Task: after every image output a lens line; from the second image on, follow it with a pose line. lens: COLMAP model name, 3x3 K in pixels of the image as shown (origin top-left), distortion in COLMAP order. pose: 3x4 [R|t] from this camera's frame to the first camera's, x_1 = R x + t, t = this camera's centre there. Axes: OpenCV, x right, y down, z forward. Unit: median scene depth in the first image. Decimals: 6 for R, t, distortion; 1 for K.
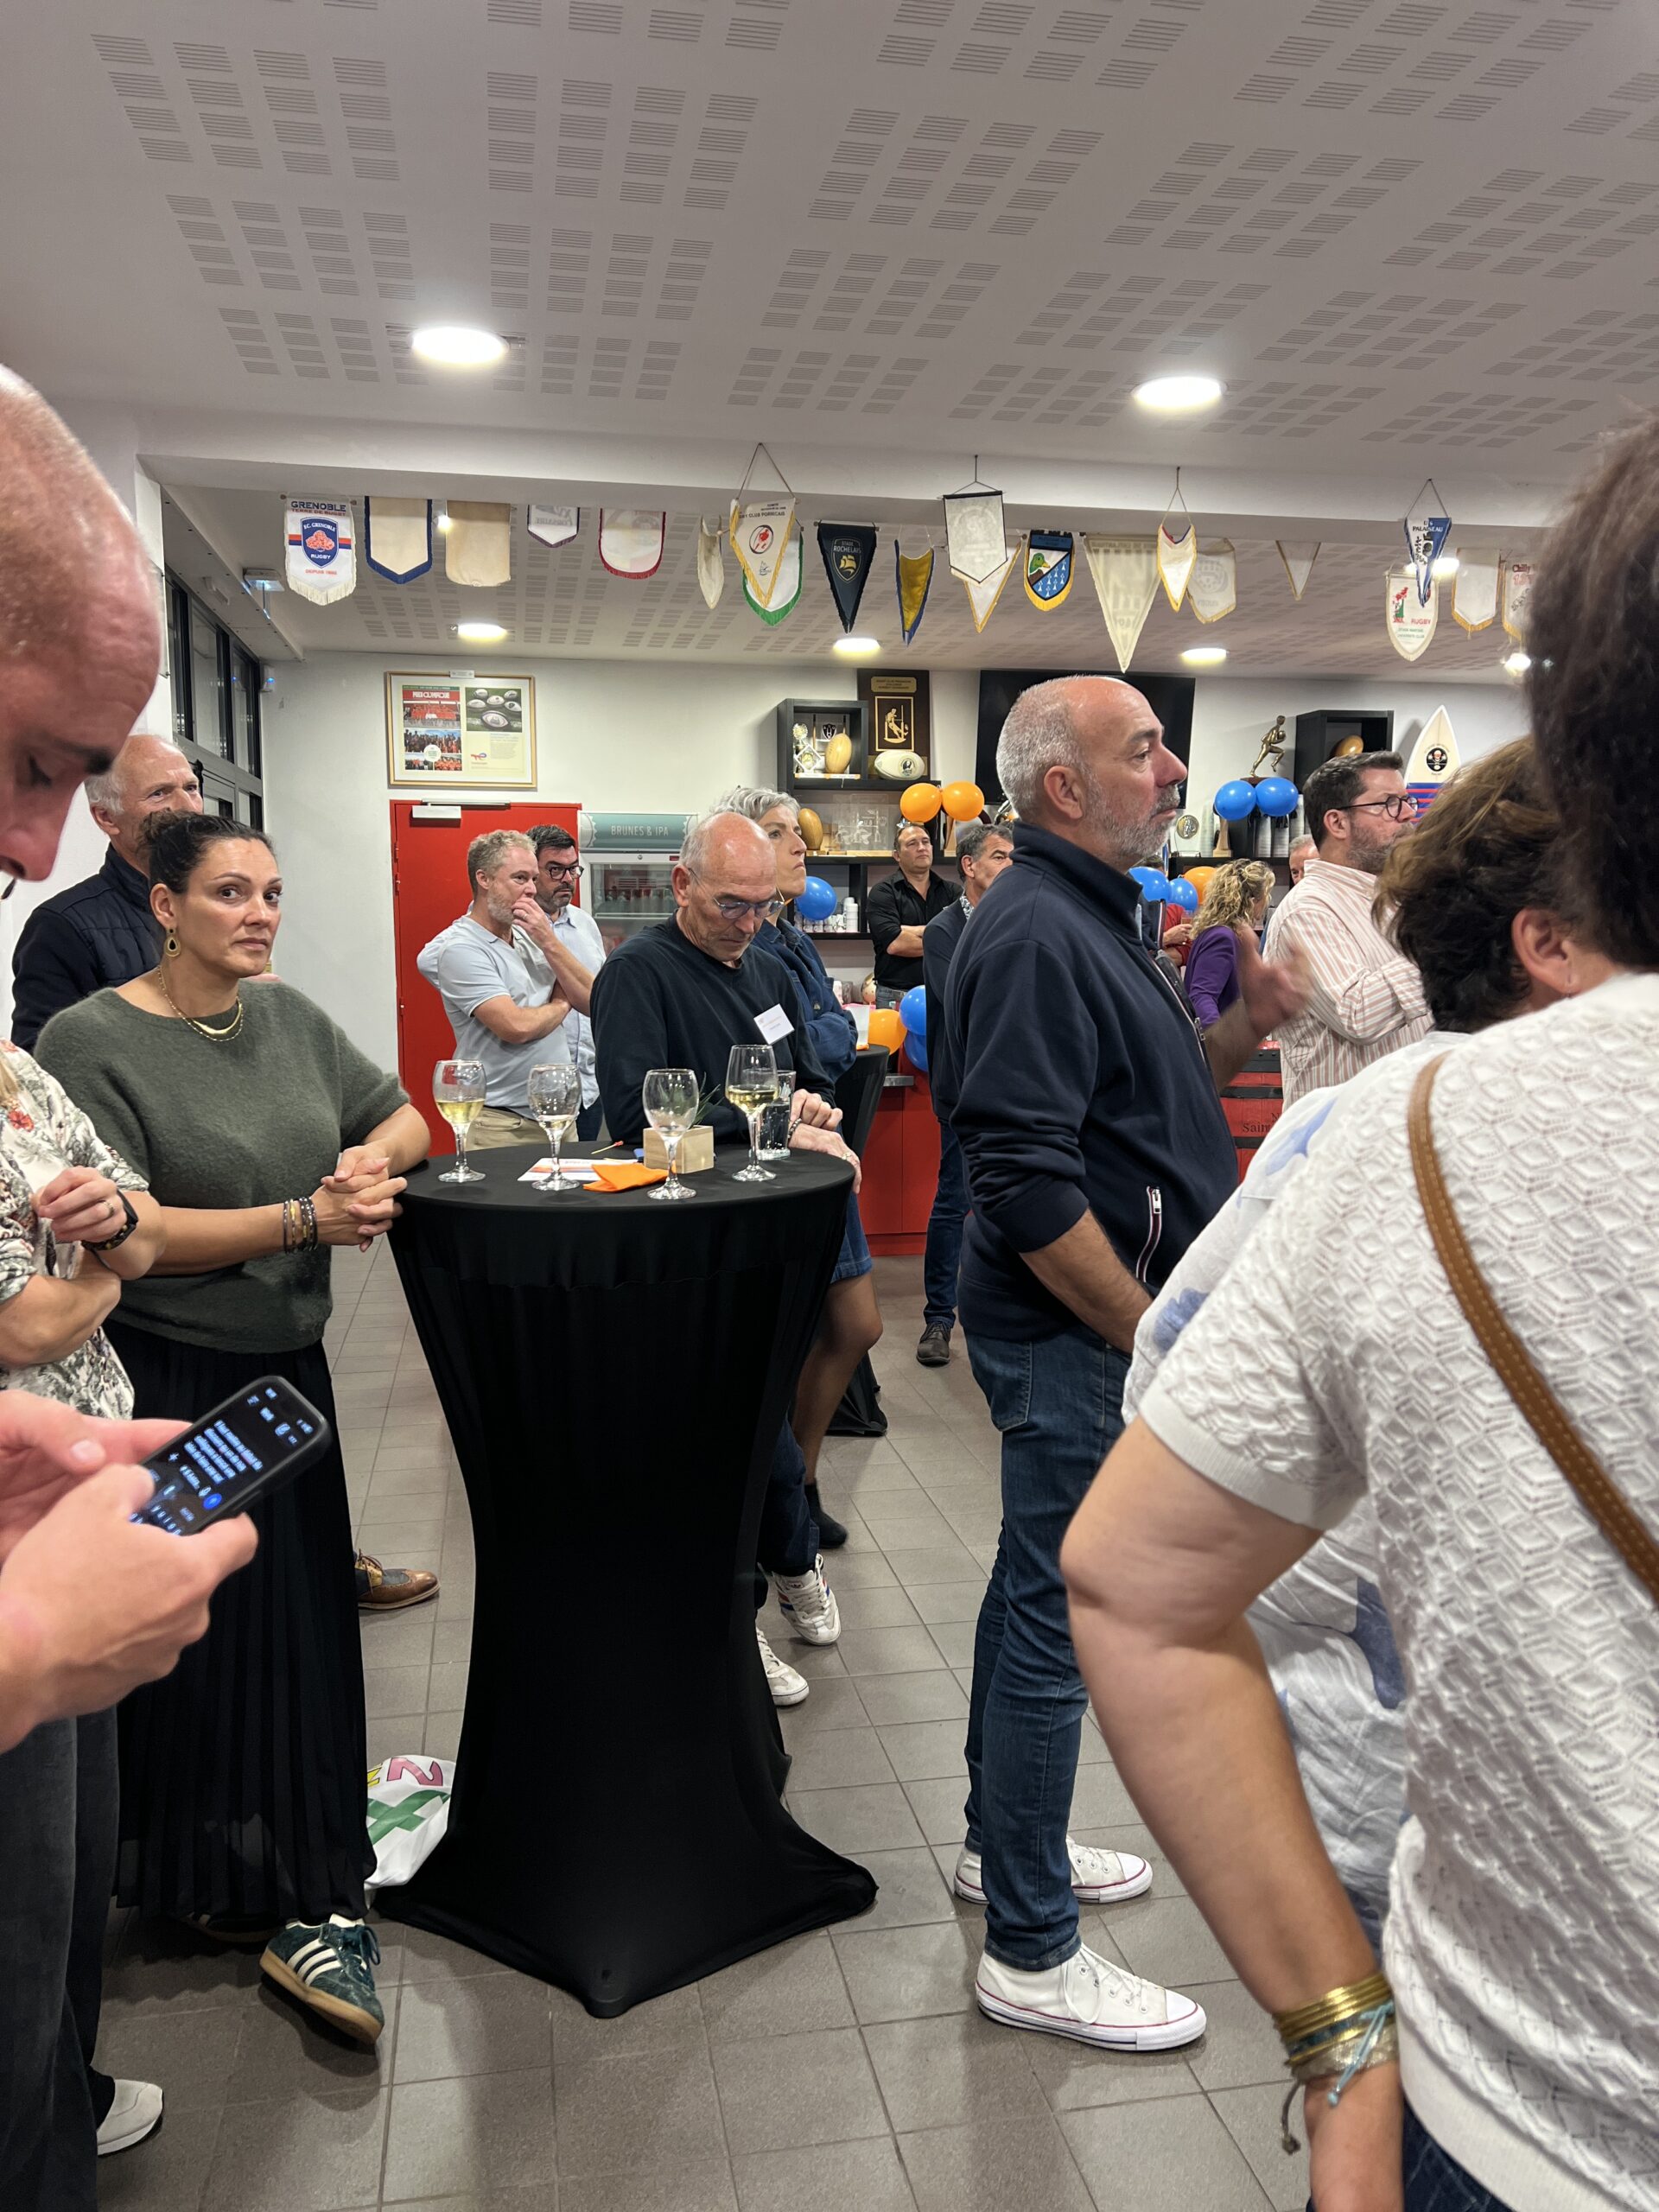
lens RADIAL K [[1713.6, 0, 819.3], [0, 1713.6, 1099.4], [0, 0, 1]] dist [0.010961, 0.007990]
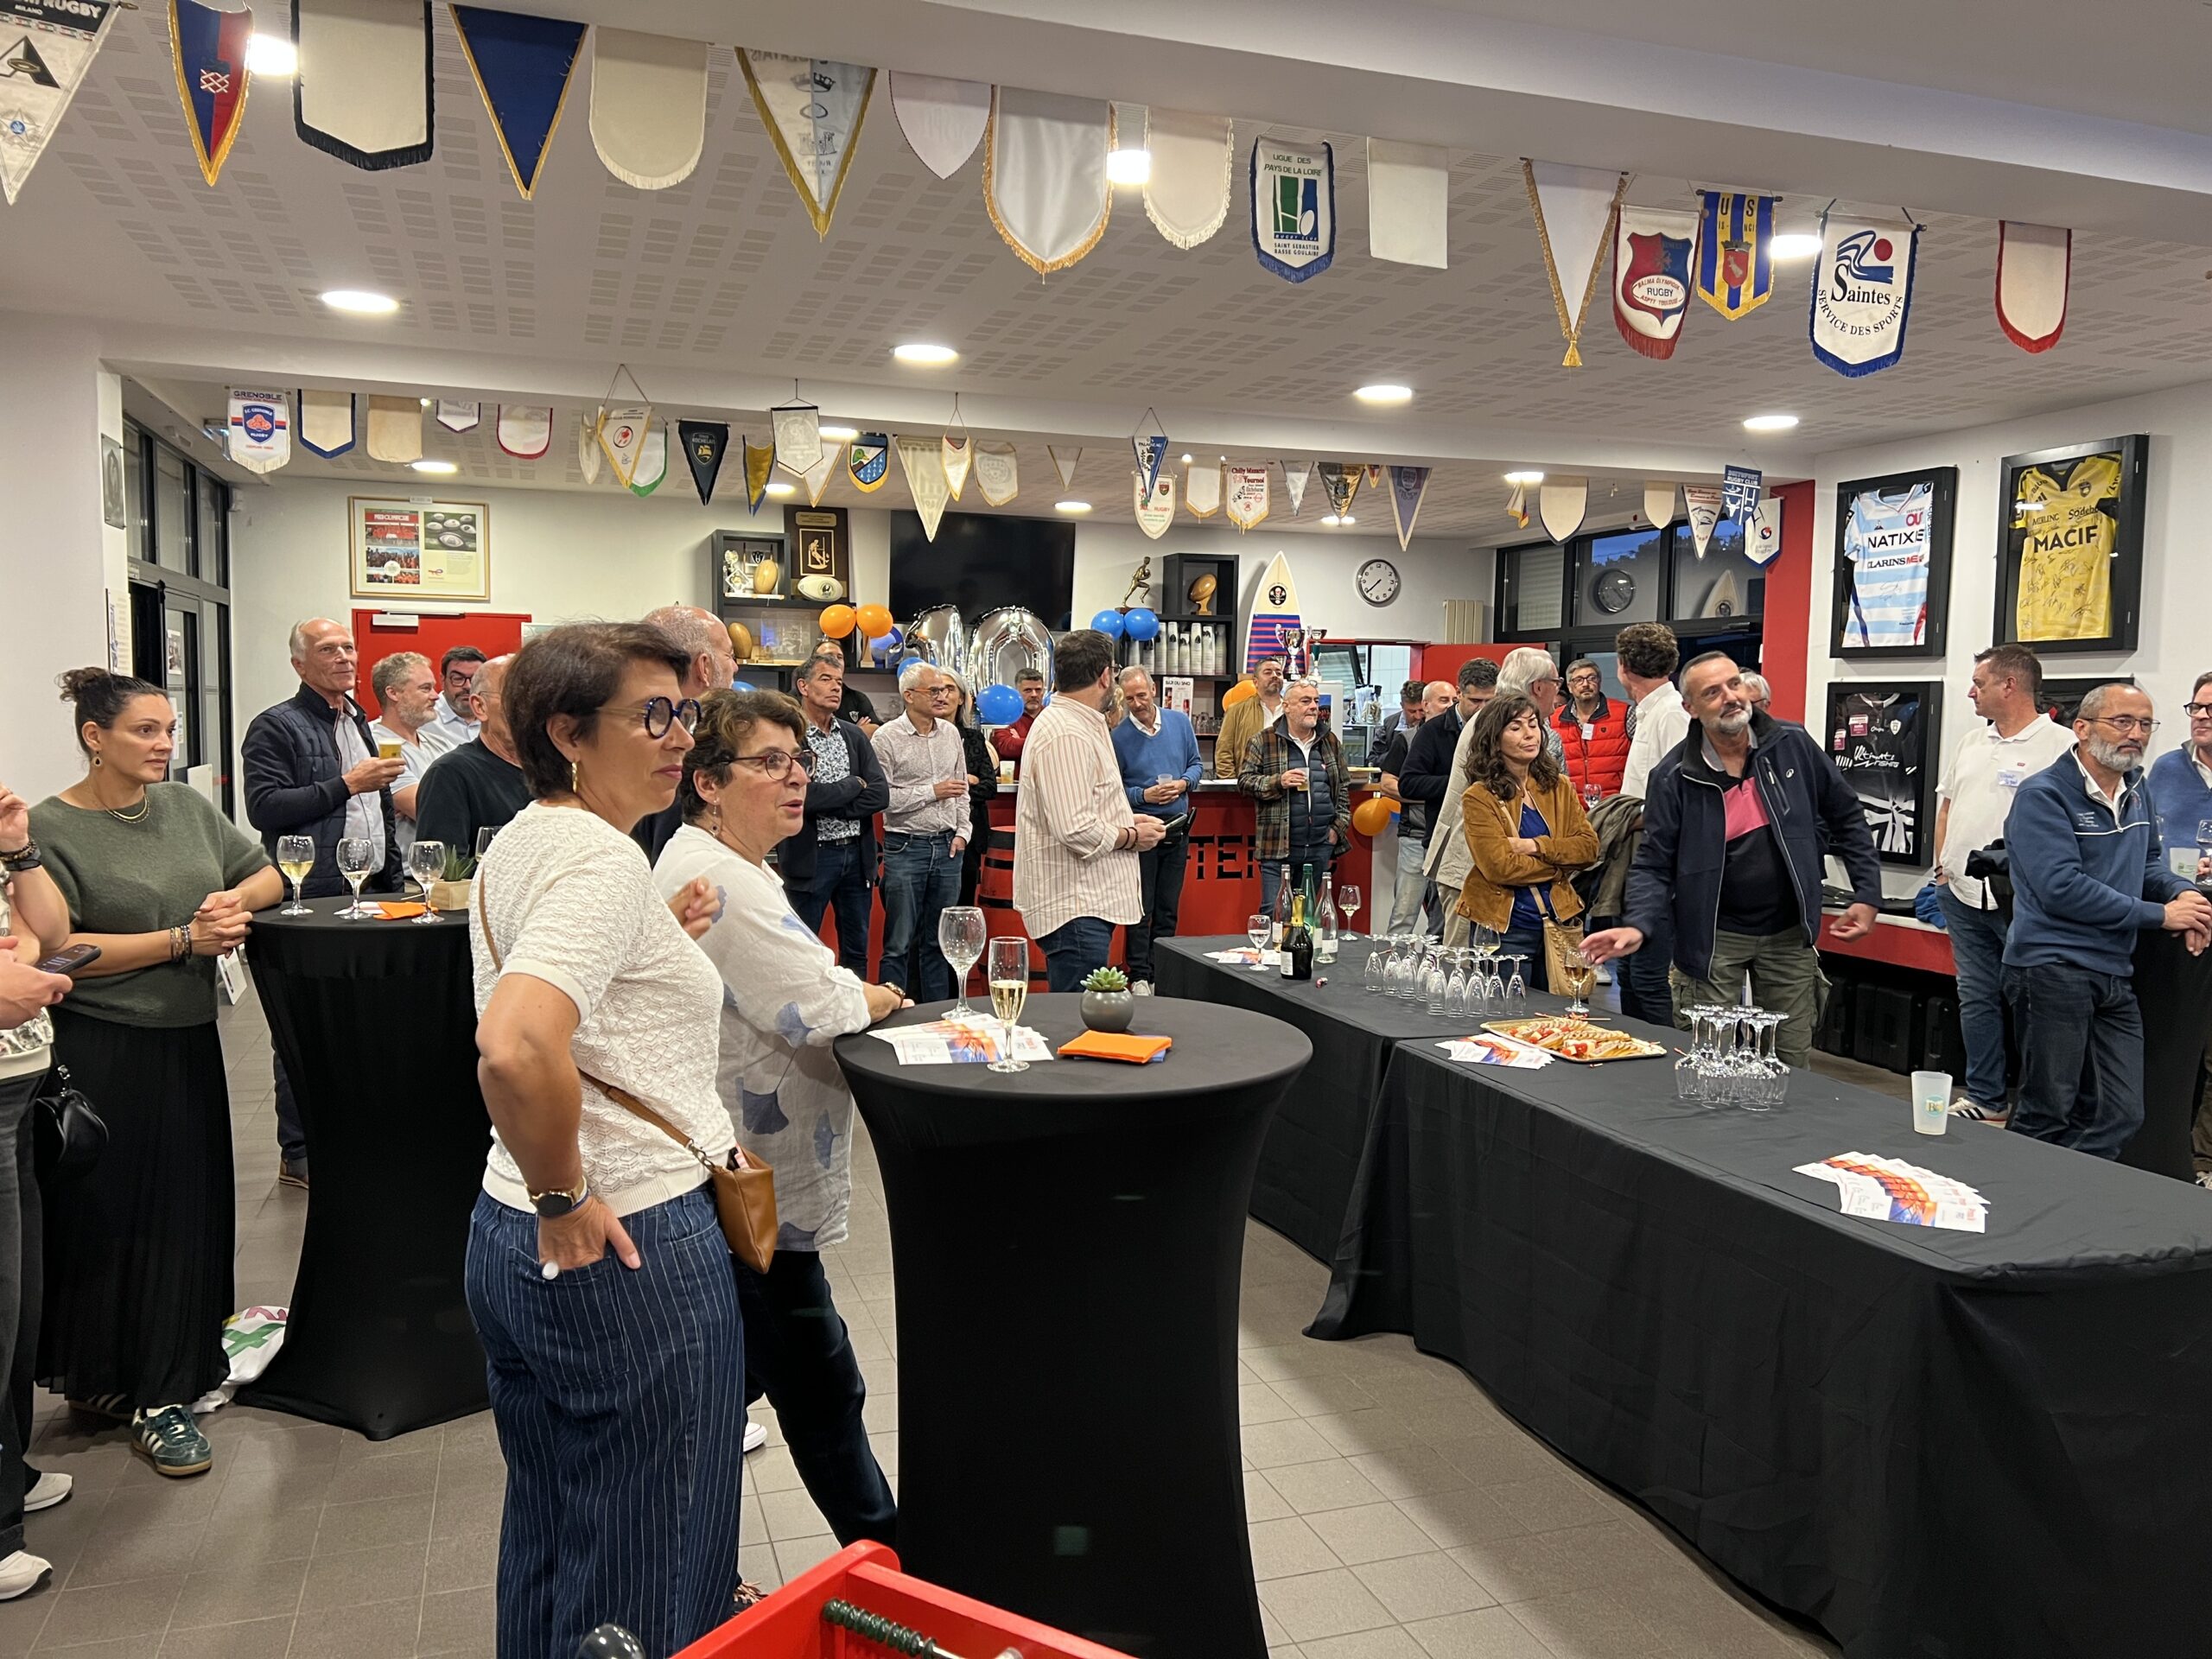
lens RADIAL K [[1713.6, 0, 1119.1], [0, 1713.6, 834.6], [0, 0, 1]] dist [0.010961, 0.007990]
pose [[0.989428, 0.007214, 0.144847, 0.135116], [-0.003004, 0.999567, -0.029259, 0.008267], [-0.144996, 0.028514, 0.989021, -0.290120]]
